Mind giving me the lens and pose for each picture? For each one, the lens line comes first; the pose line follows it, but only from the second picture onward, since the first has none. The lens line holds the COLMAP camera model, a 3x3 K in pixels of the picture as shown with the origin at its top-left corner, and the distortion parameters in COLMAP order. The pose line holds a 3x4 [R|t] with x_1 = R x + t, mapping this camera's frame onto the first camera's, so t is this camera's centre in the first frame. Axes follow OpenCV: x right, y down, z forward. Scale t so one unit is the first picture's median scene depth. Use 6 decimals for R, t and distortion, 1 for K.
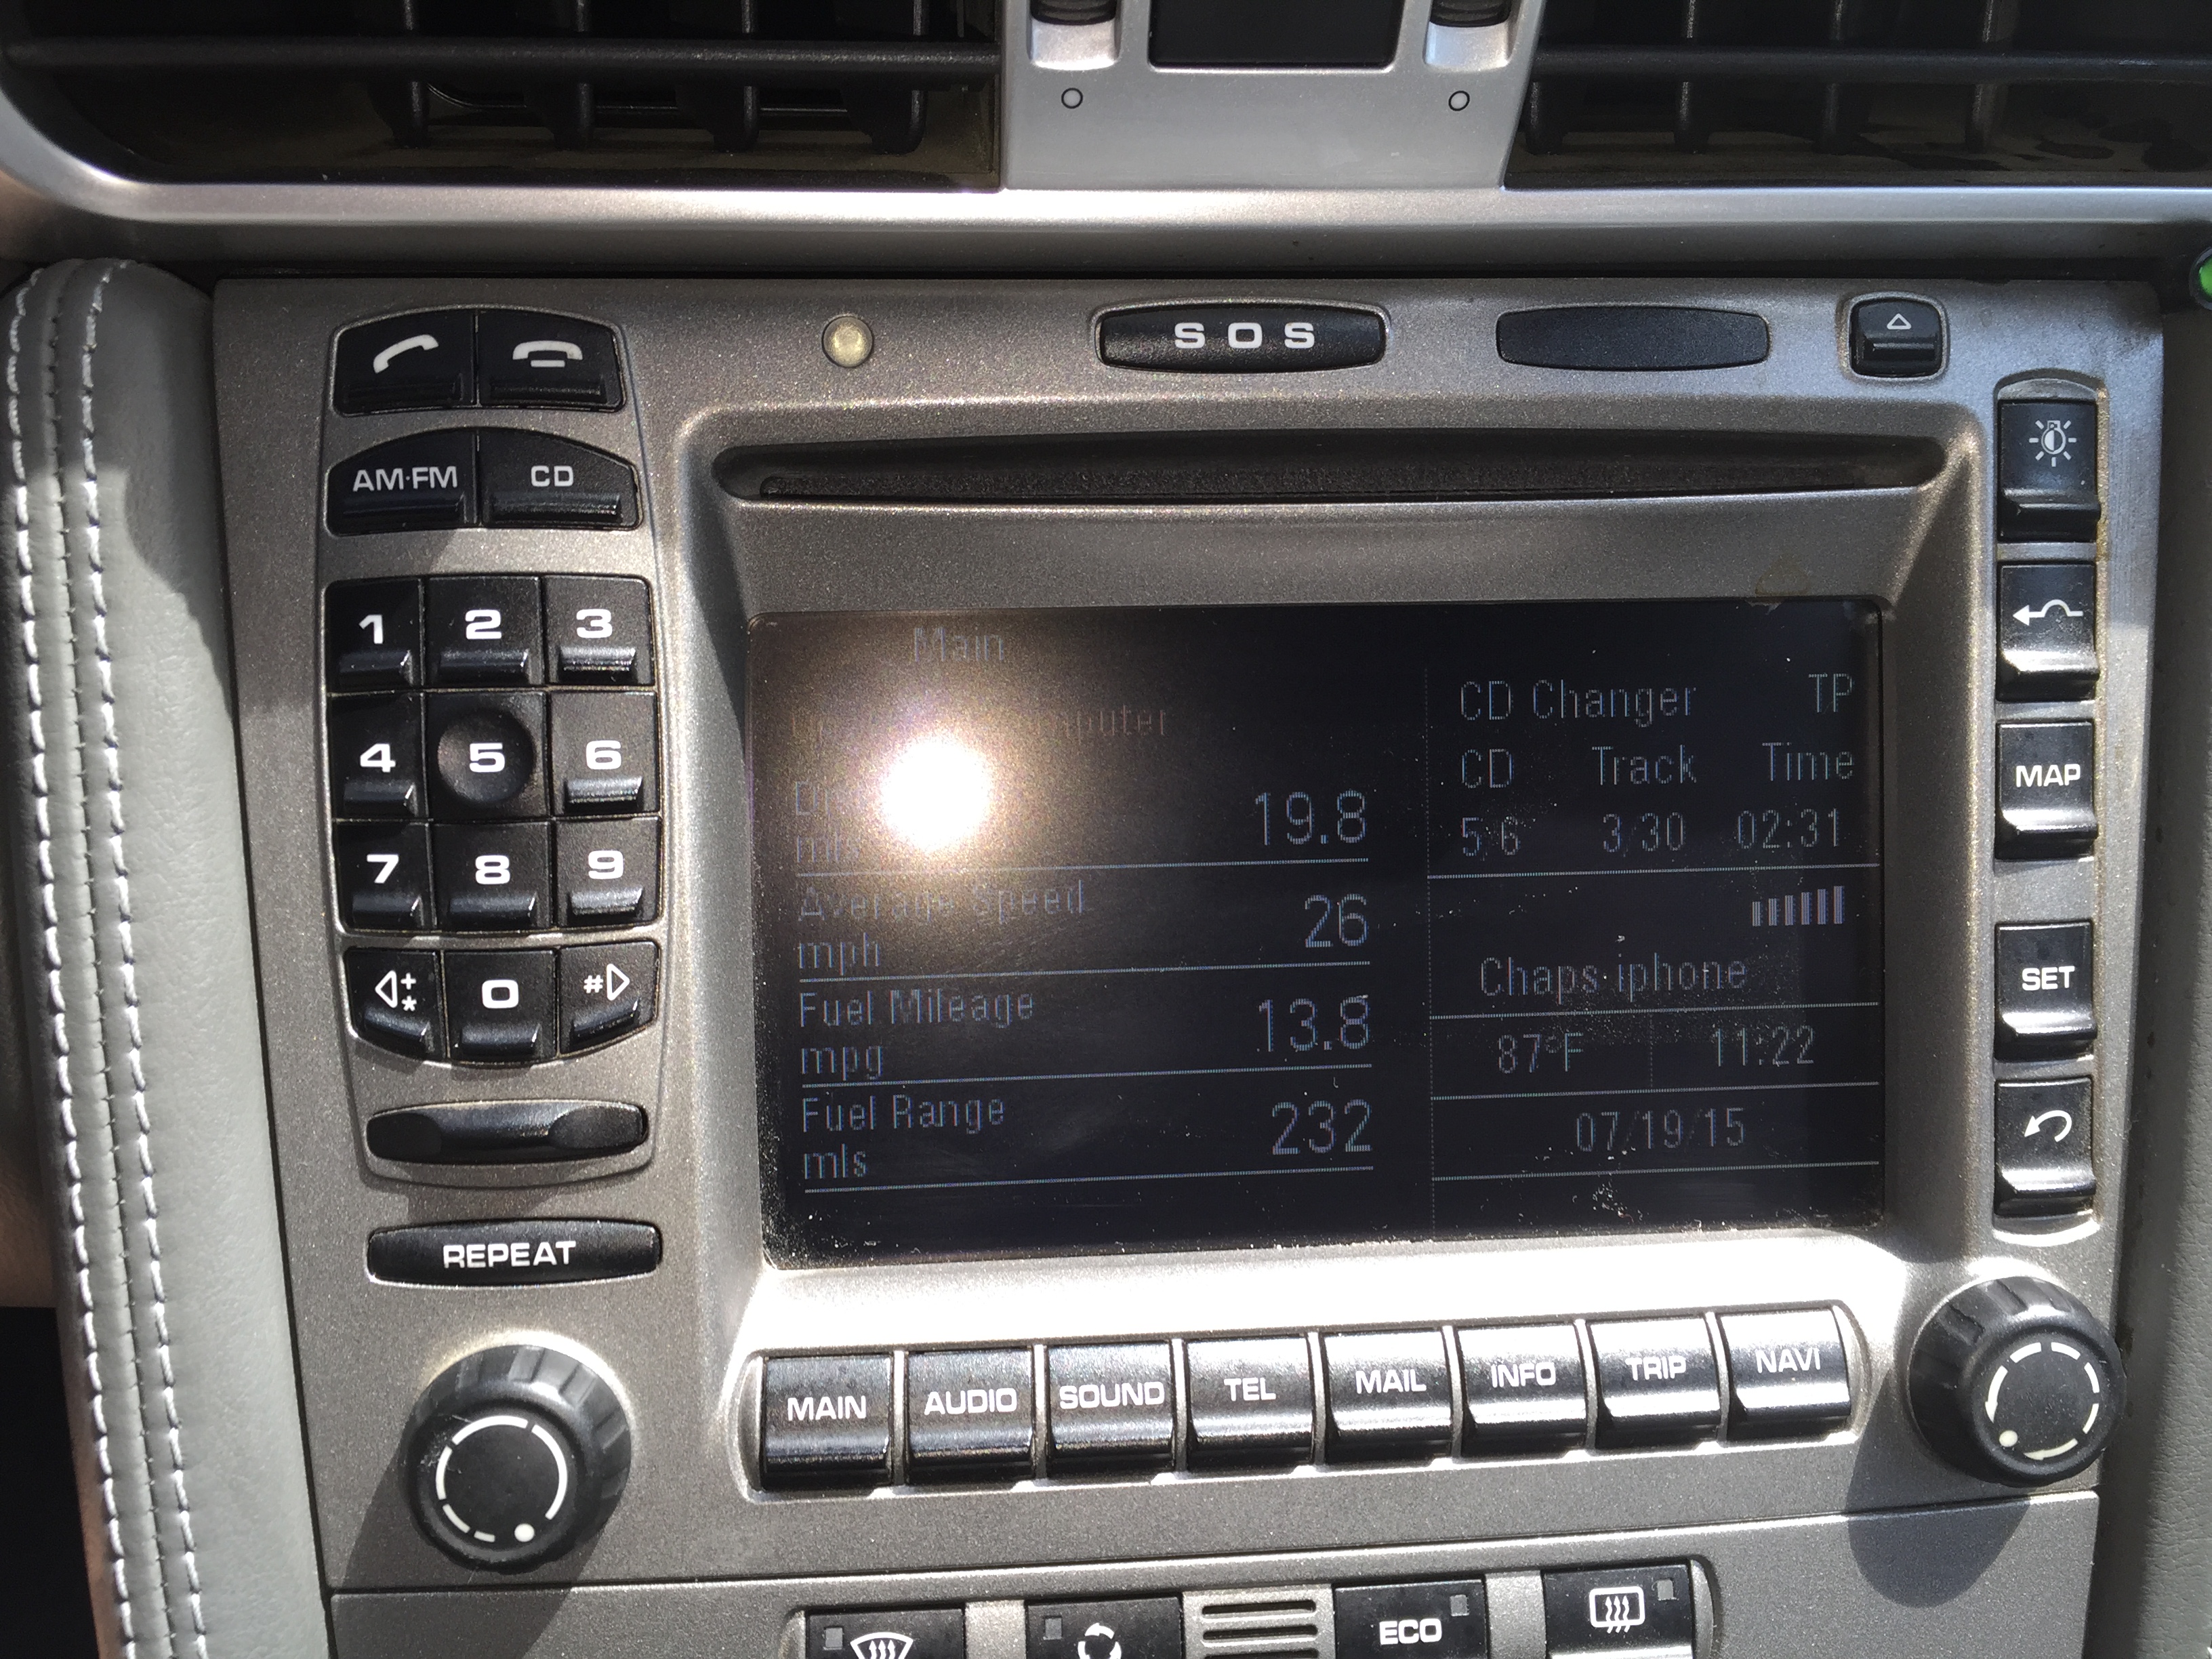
lens RADIAL K [[1876.7, 0, 1106.0], [0, 1876.7, 829.5], [0, 0, 1]] dist [0.078496, -0.133482]
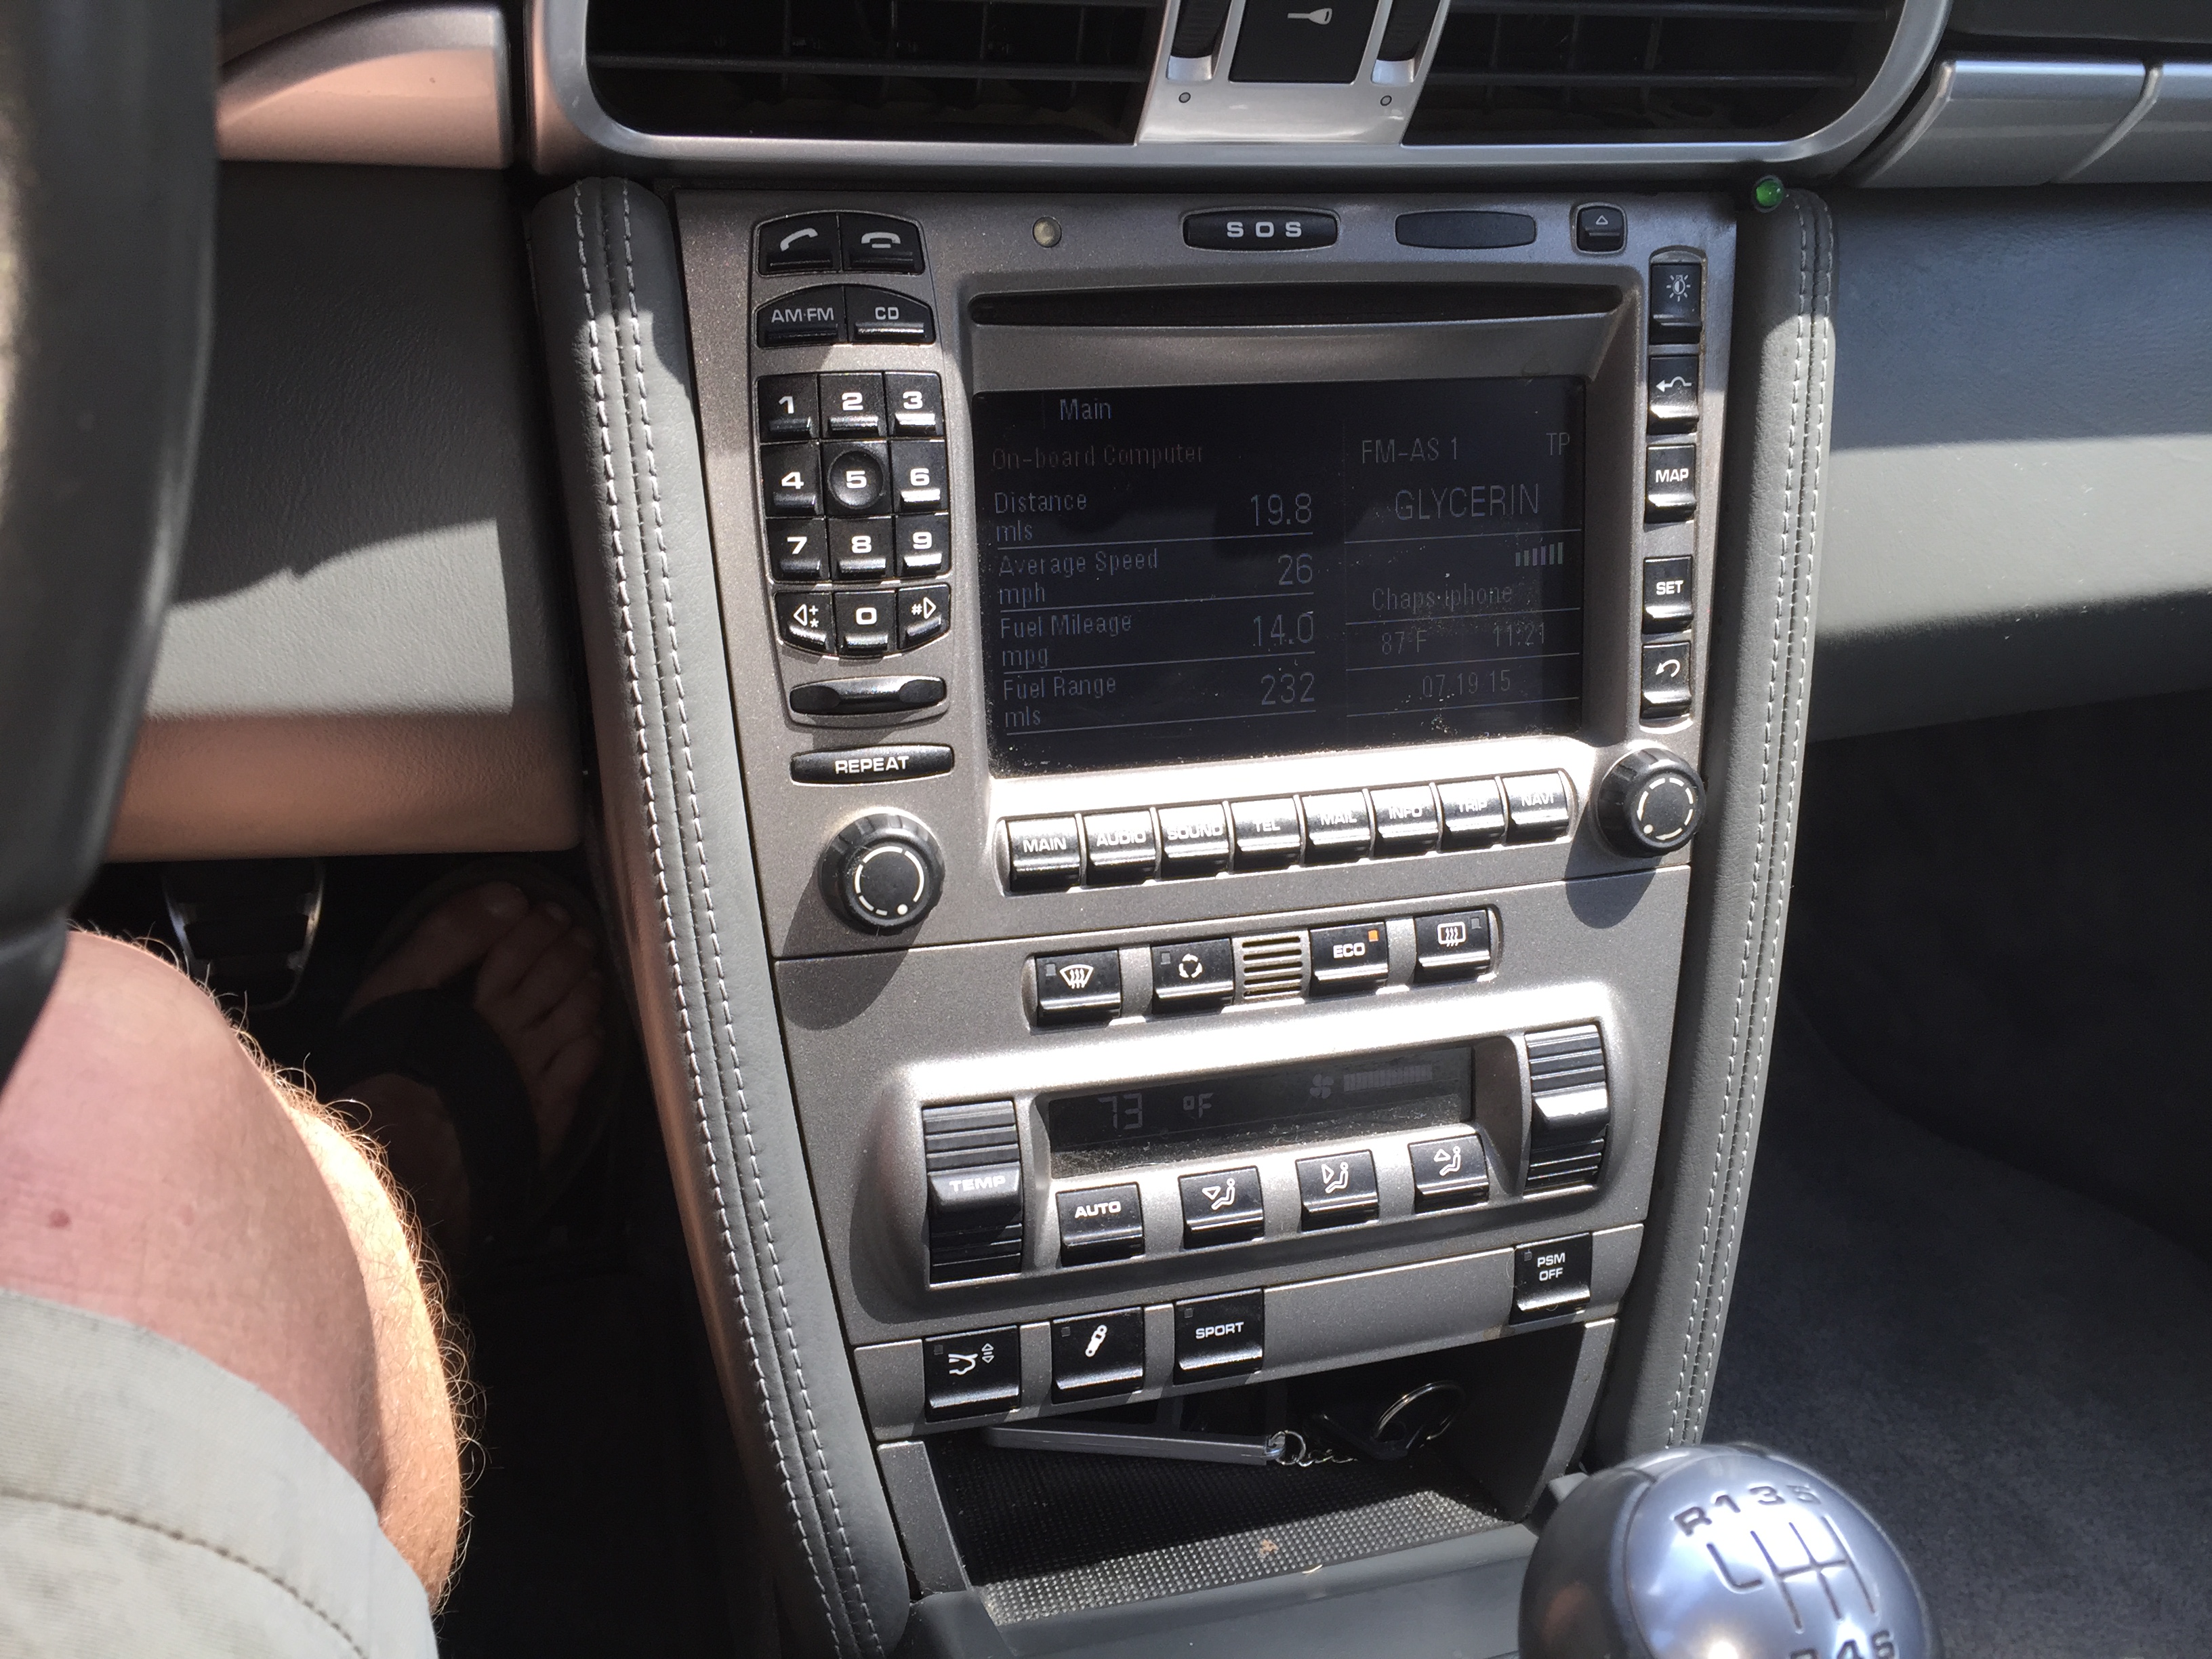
lens RADIAL K [[1882.0, 0, 1106.0], [0, 1882.0, 829.5], [0, 0, 1]] dist [0.052241, 0.003748]
pose [[0.978748, -0.053685, 0.197916, -0.433307], [0.026892, 0.990391, 0.135654, 0.048799], [-0.203297, -0.127448, 0.970787, -0.732515]]
